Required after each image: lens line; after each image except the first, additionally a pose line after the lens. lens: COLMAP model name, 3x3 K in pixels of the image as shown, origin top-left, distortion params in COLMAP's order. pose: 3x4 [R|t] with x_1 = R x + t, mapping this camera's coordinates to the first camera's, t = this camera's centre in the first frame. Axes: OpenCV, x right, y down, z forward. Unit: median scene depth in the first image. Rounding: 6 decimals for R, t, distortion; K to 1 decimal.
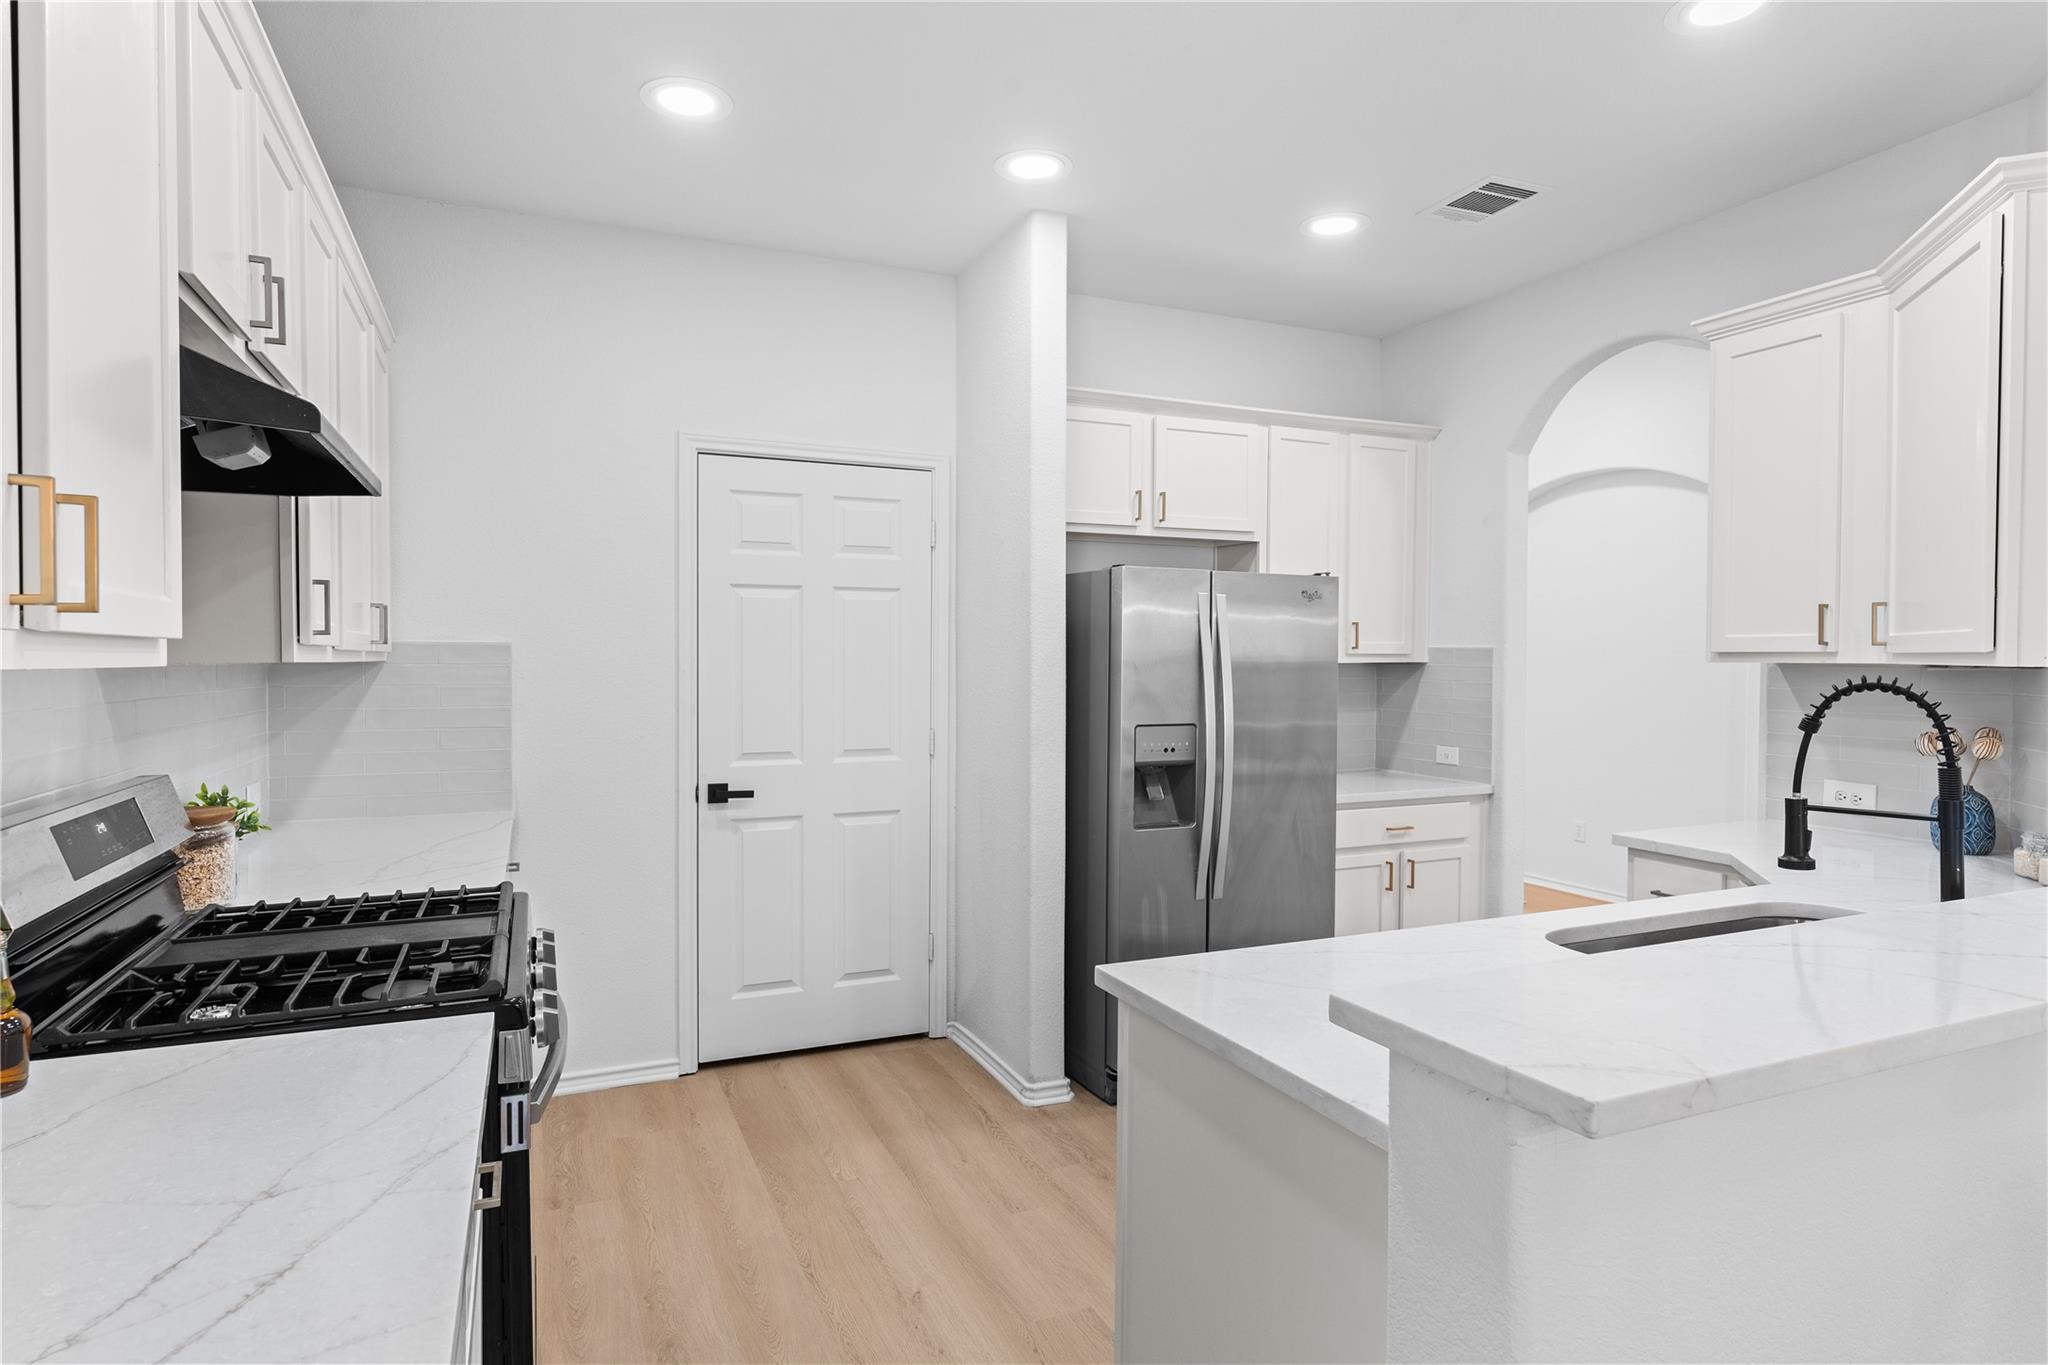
lens RADIAL K [[1110.6, 0, 1014.6], [0, 1110.6, 683.6], [0, 0, 1]] dist [0.004757, 0.001757]
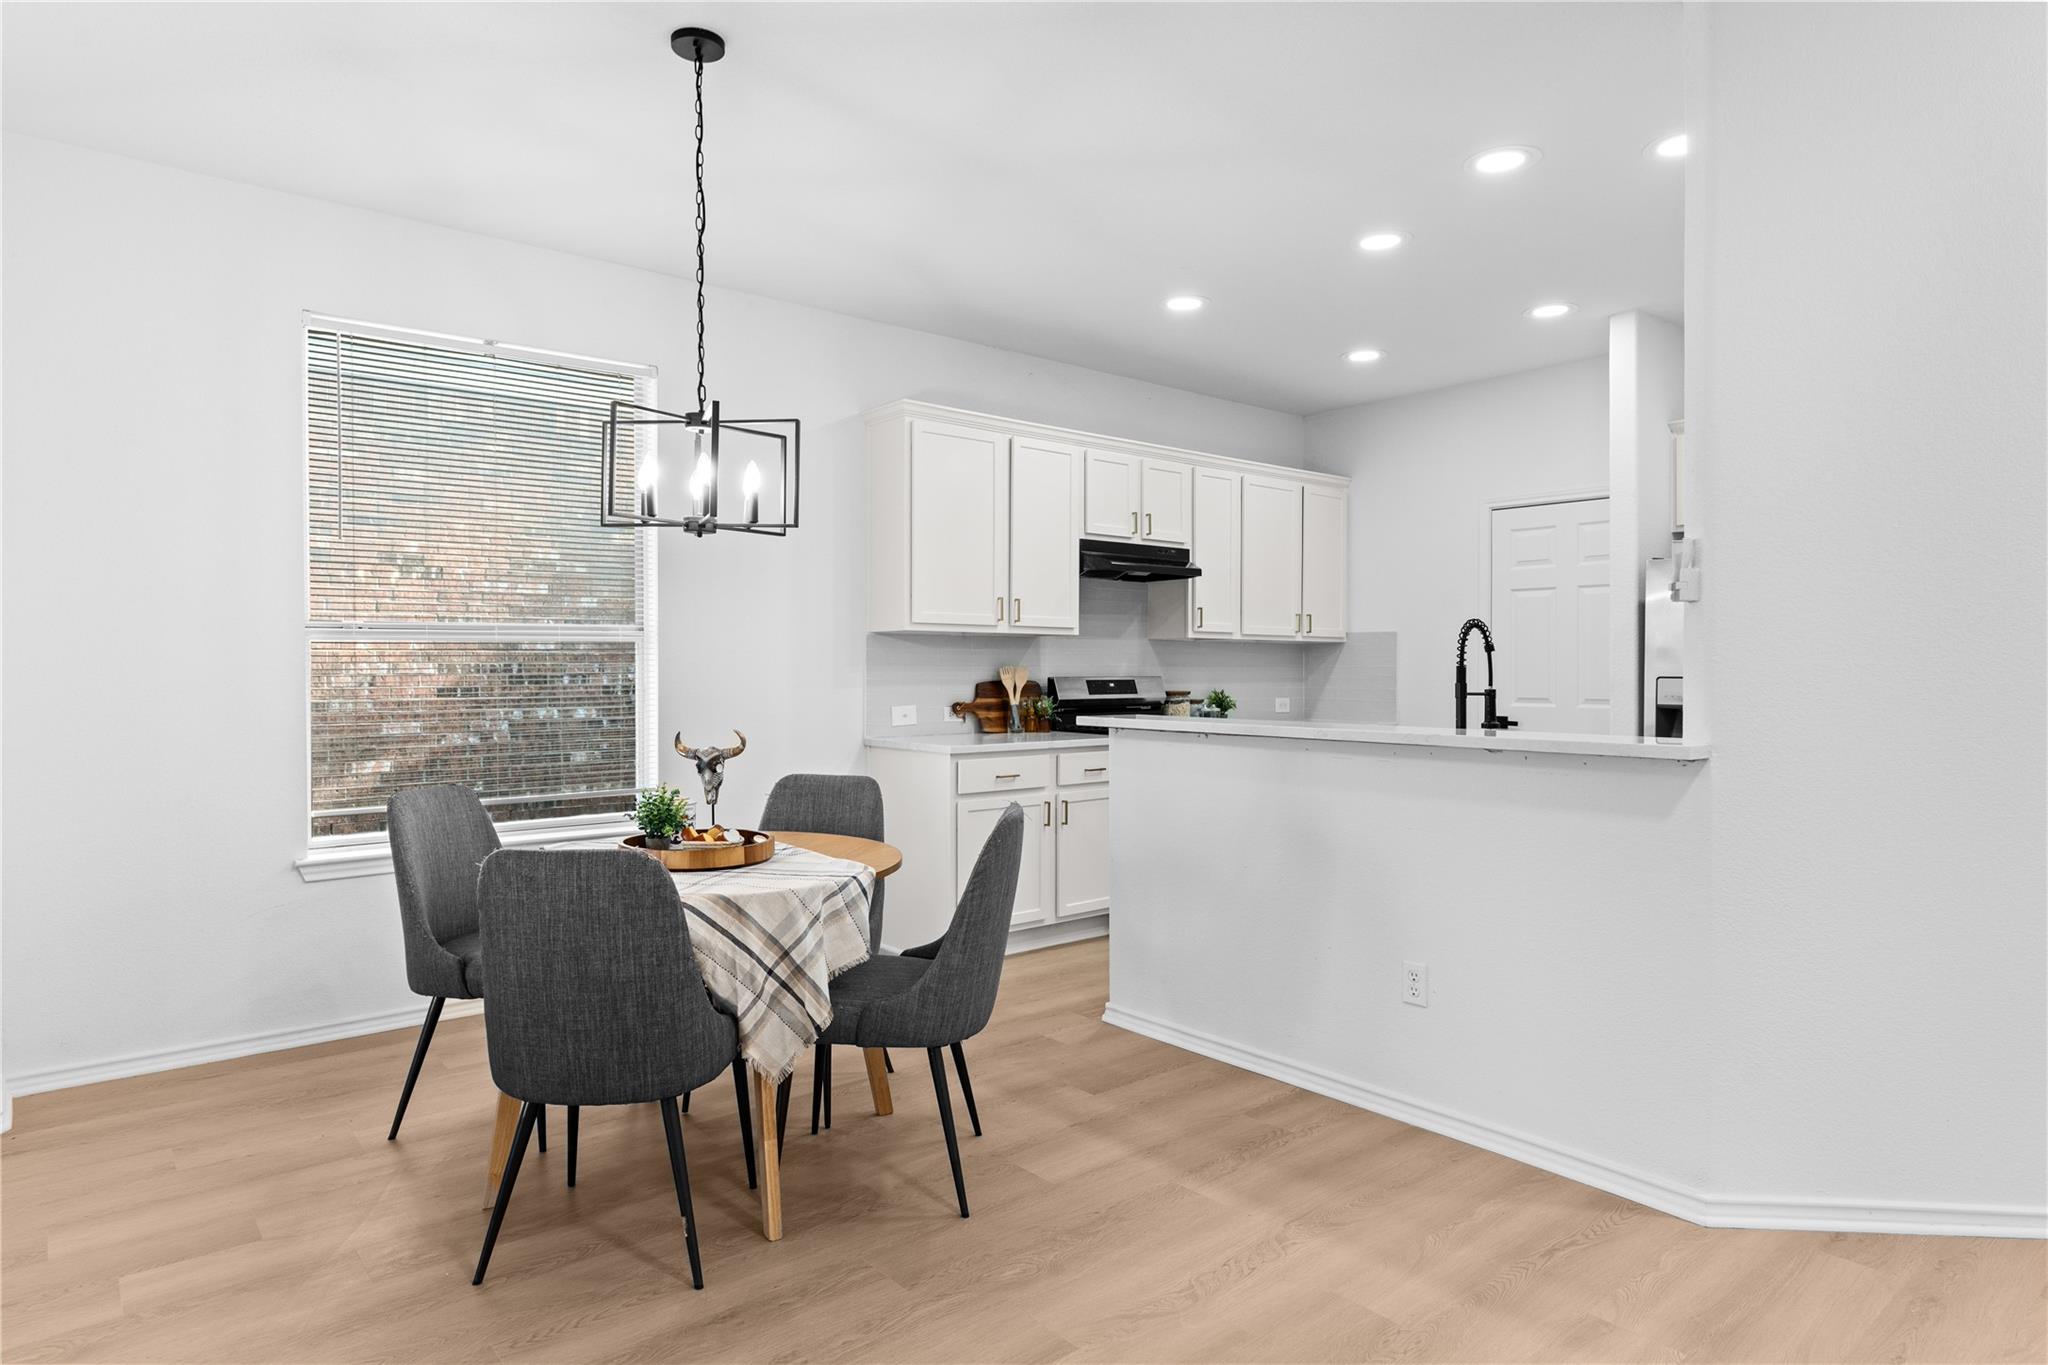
lens RADIAL K [[1201.7, 0, 1020.7], [0, 1201.7, 690.6], [0, 0, 1]] dist [-0.001403, 0.002347]
pose [[0.283348, 0.014471, -0.958908, 1.301650], [-0.020983, 0.999740, 0.008887, 0.058452], [0.958788, 0.017602, 0.283578, -0.158061]]
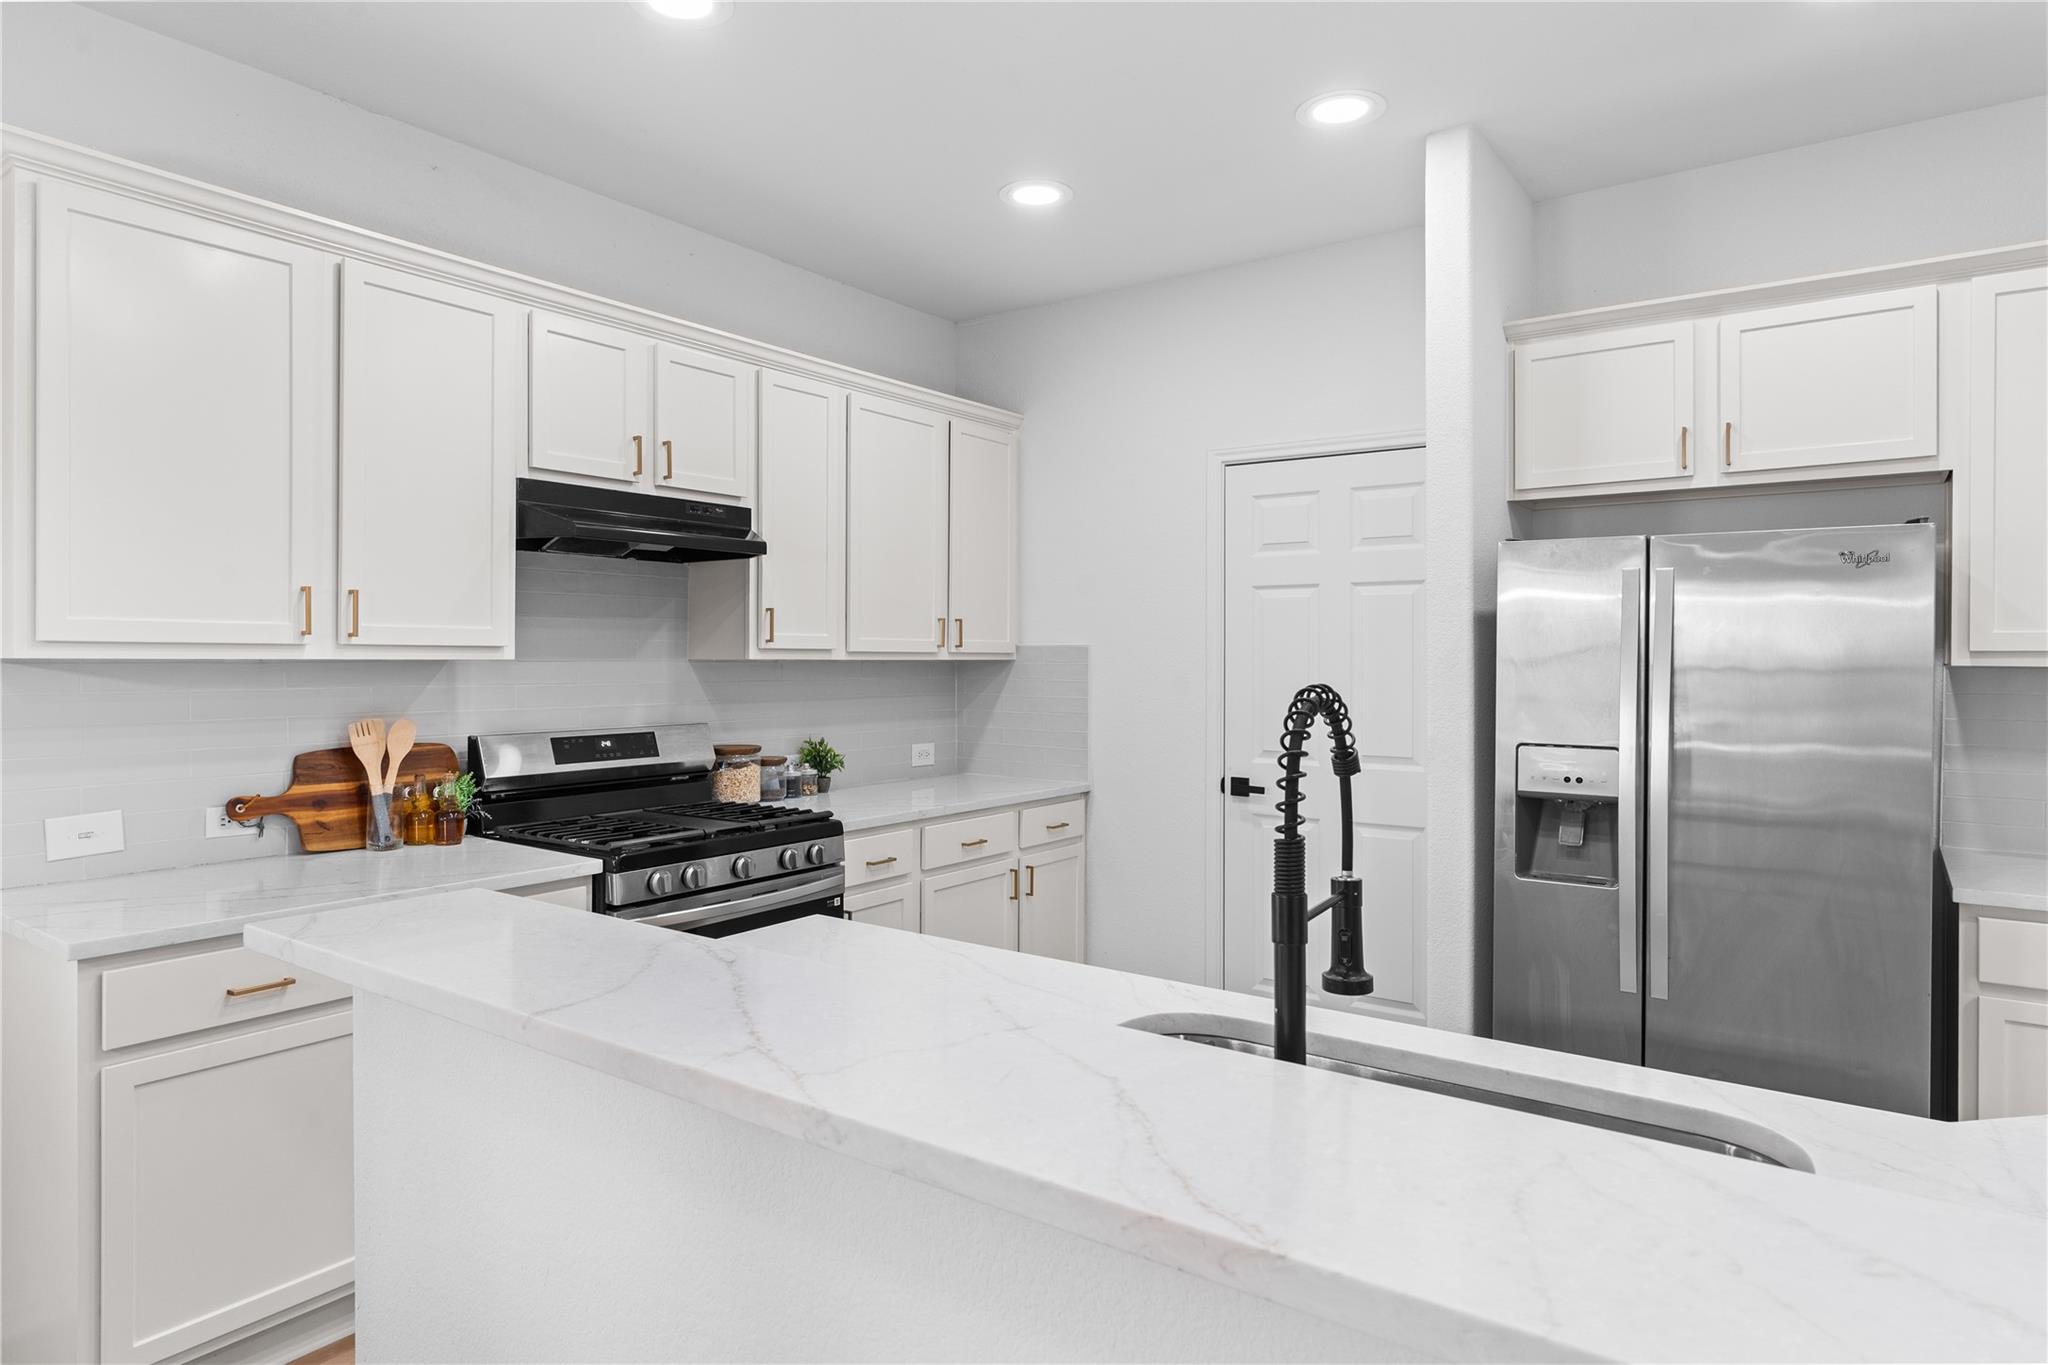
lens RADIAL K [[1201.7, 0, 1020.4], [0, 1201.7, 665.9], [0, 0, 1]] dist [-0.001403, 0.002347]
pose [[0.510691, 0.006608, -0.859739, 0.660623], [-0.021174, 0.999764, -0.004894, -0.005680], [0.859504, 0.020703, 0.510710, 0.267206]]
